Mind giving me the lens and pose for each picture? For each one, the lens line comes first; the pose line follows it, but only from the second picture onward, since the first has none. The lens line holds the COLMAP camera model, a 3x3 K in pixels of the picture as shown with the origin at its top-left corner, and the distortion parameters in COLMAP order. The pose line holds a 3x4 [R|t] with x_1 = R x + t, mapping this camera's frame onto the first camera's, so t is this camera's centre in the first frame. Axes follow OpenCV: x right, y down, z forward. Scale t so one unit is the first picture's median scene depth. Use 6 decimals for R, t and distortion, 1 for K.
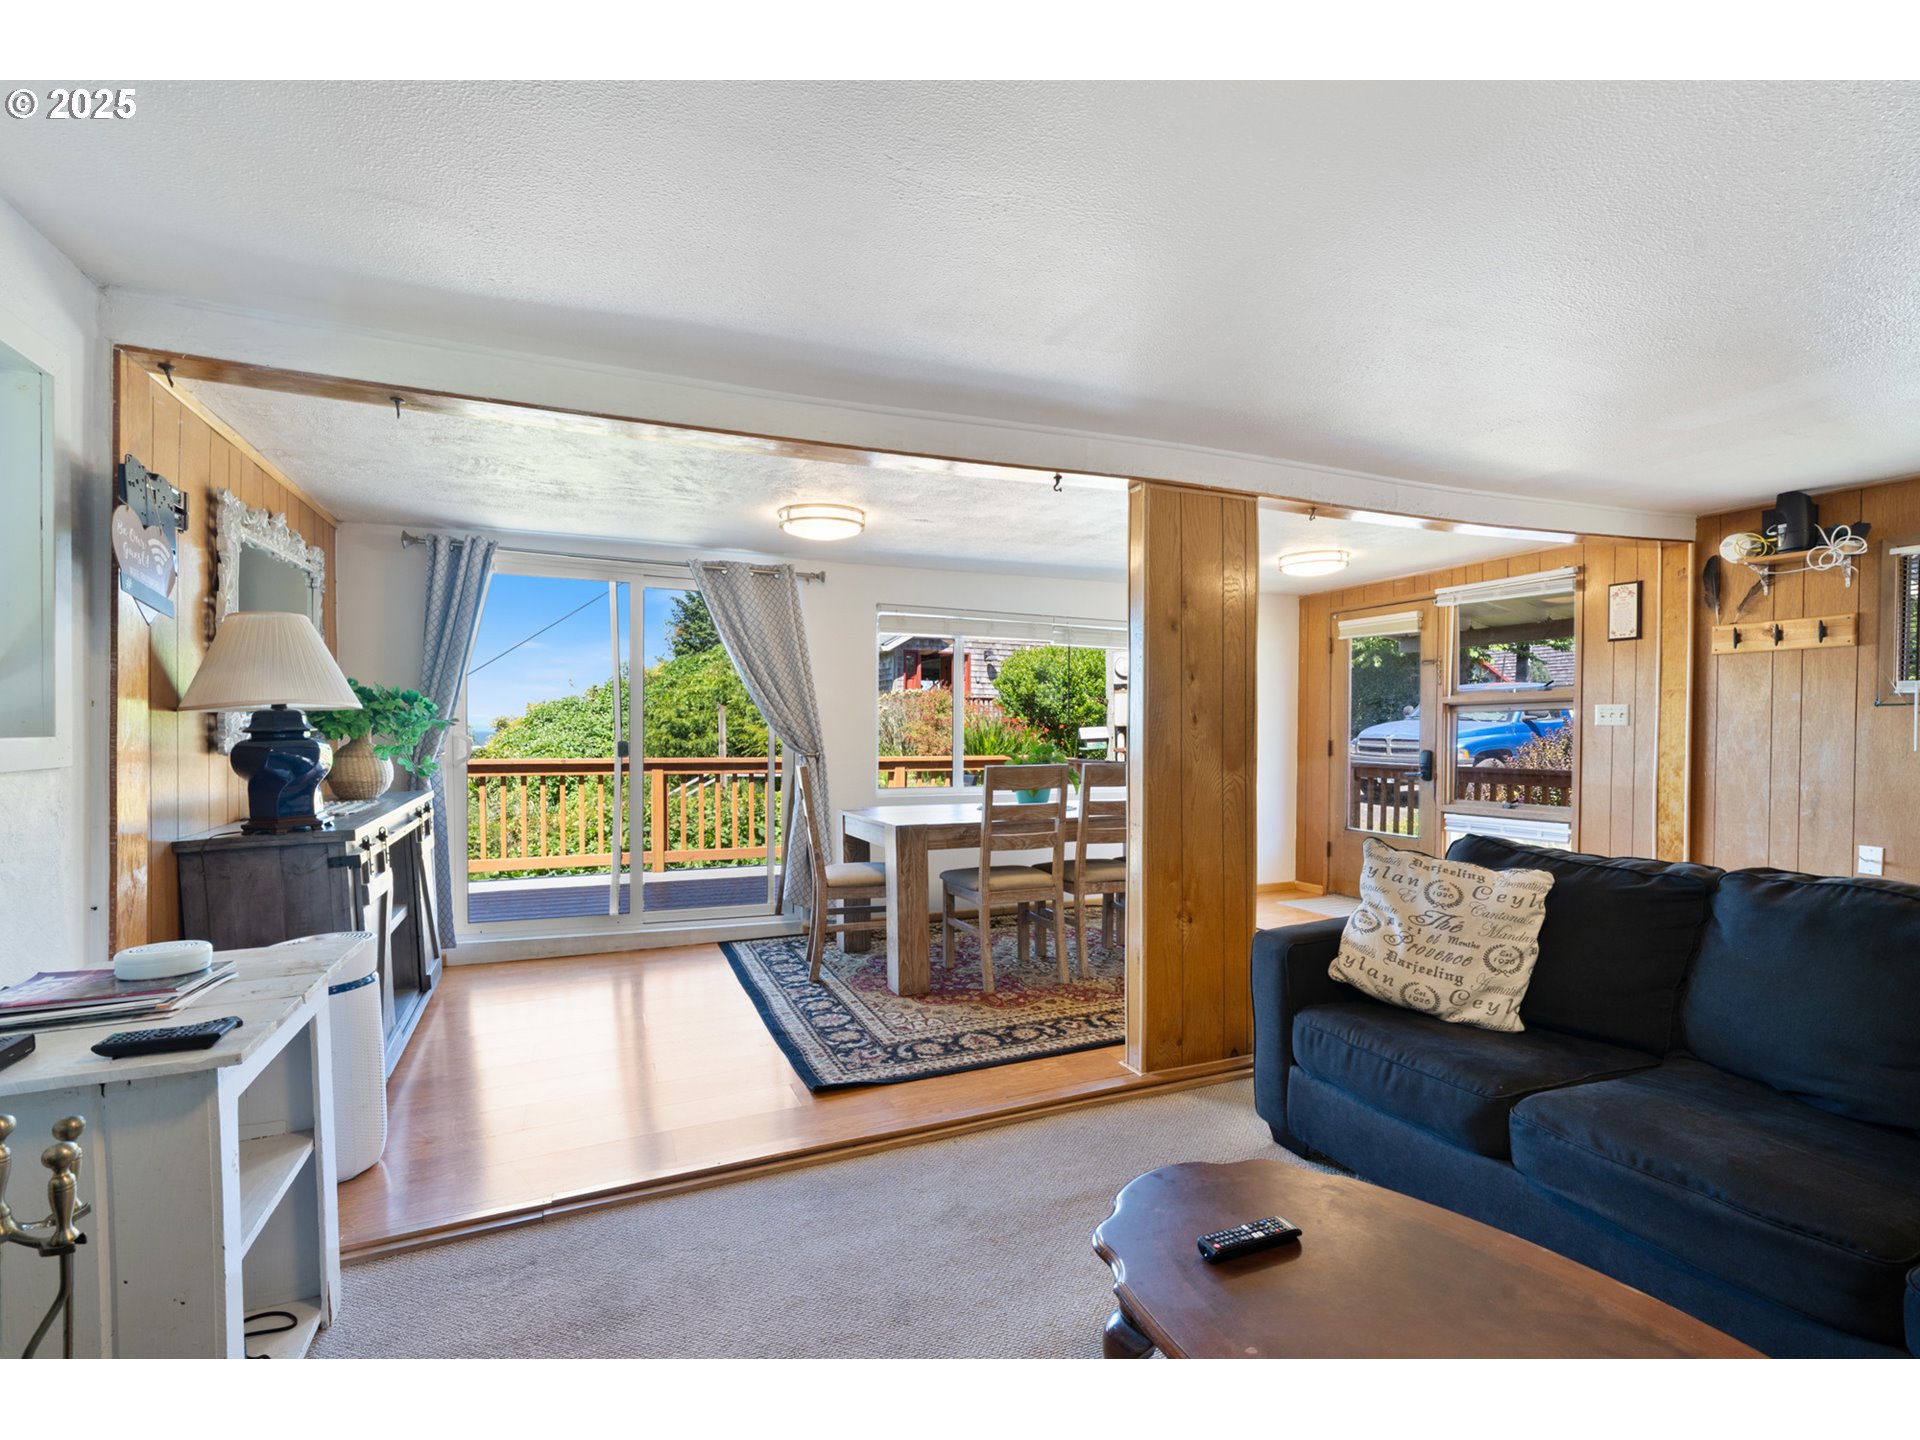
lens RADIAL K [[839.0, 0, 962.8], [0, 839.0, 727.5], [0, 0, 1]] dist [0.001982, 0.000436]
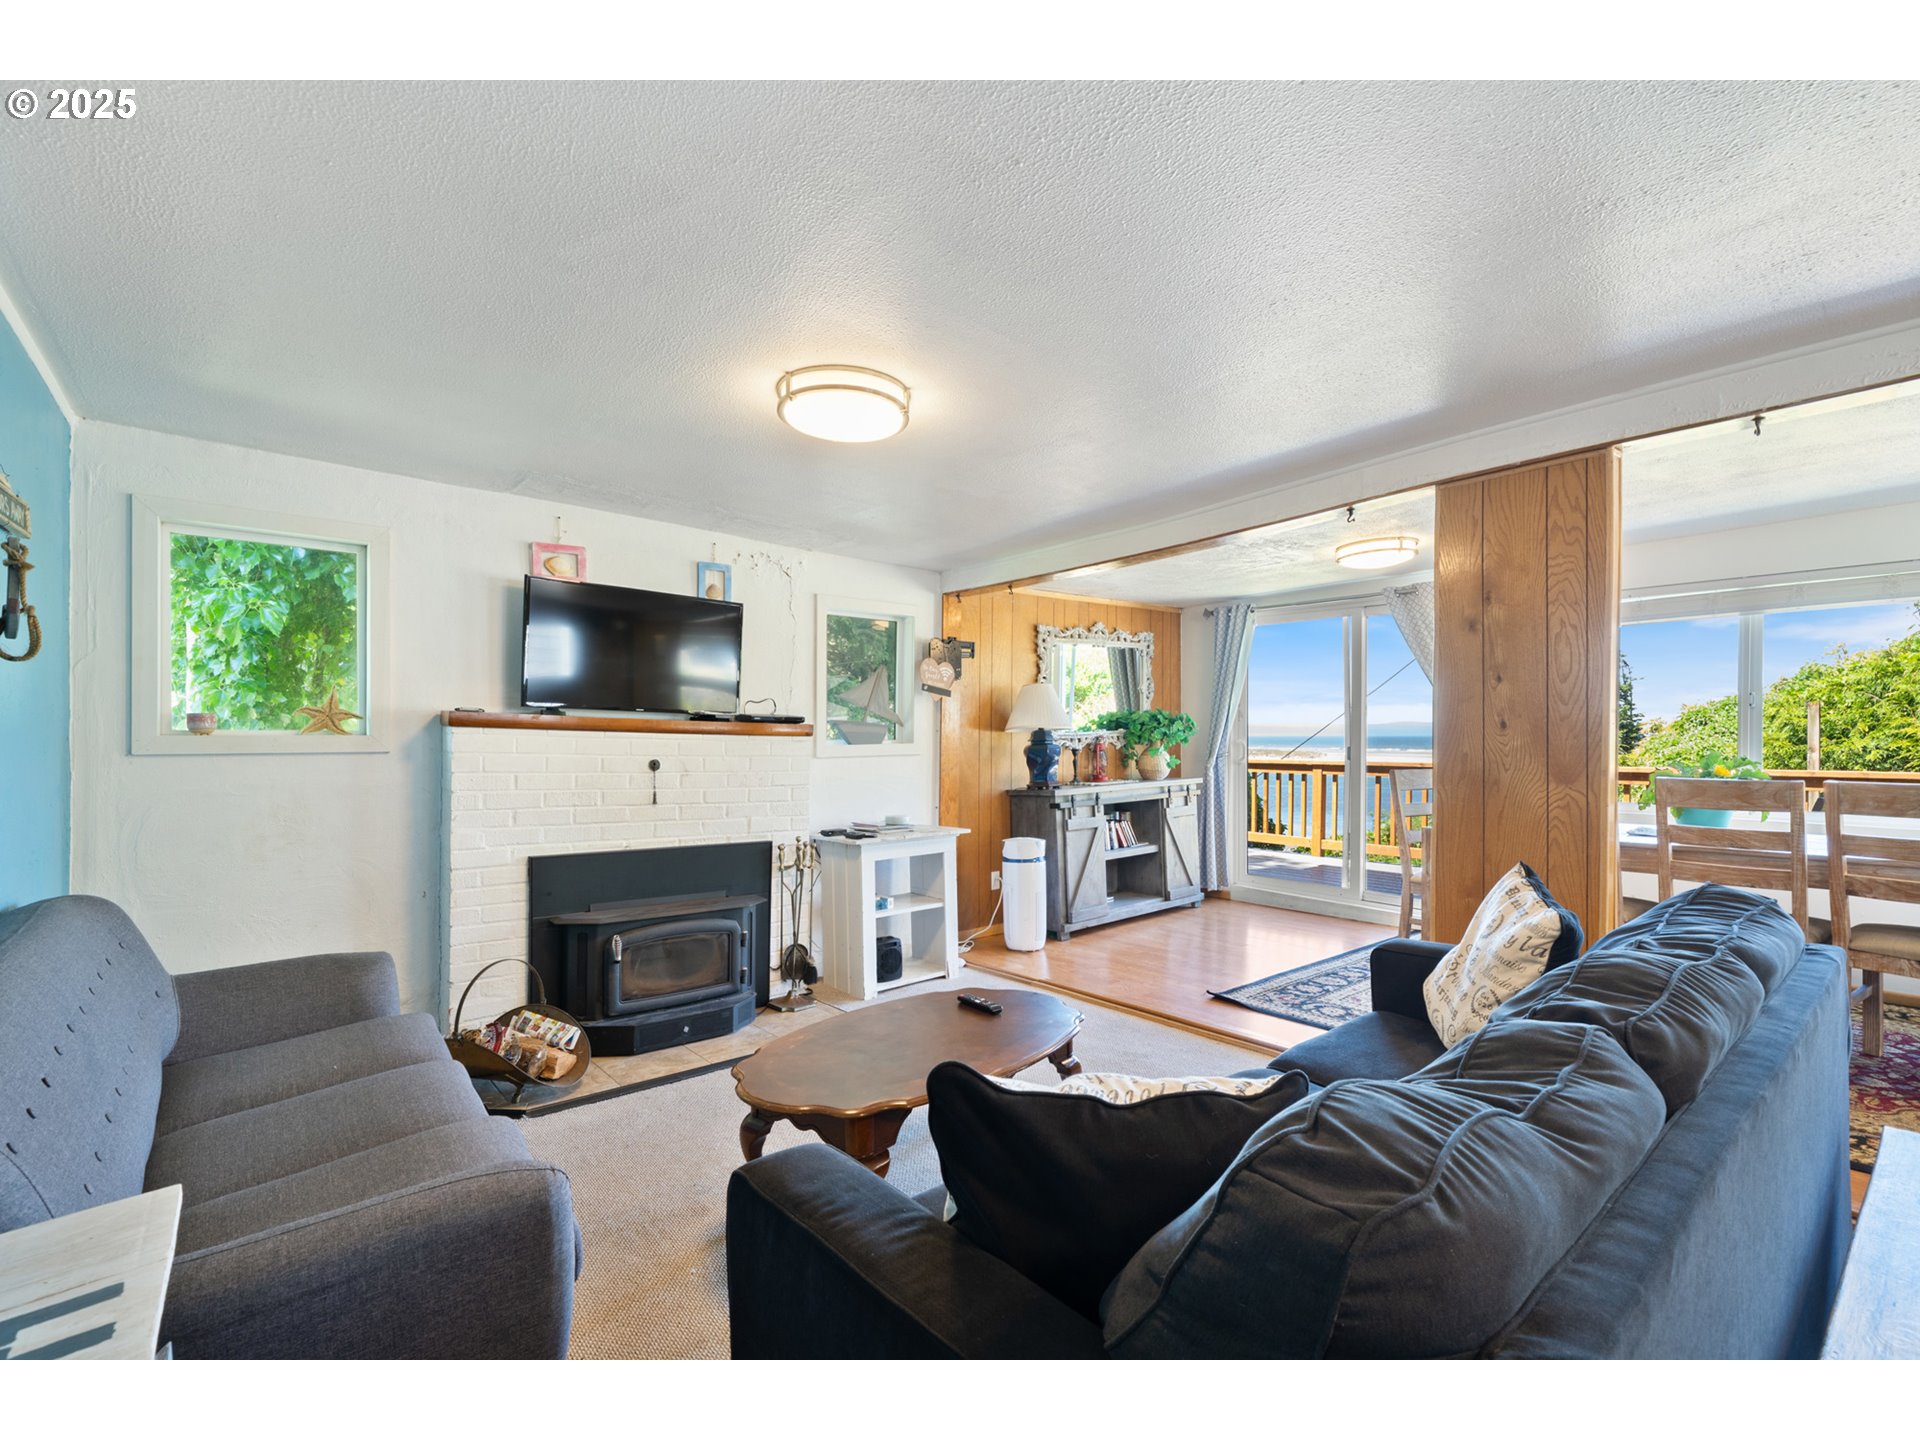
lens RADIAL K [[839.0, 0, 962.8], [0, 839.0, 727.5], [0, 0, 1]] dist [0.001982, 0.000436]
pose [[0.309156, -0.017707, -0.950846, 0.927077], [0.011658, 0.999822, -0.014829, 0.000090], [0.950940, -0.006500, 0.309308, 0.155340]]
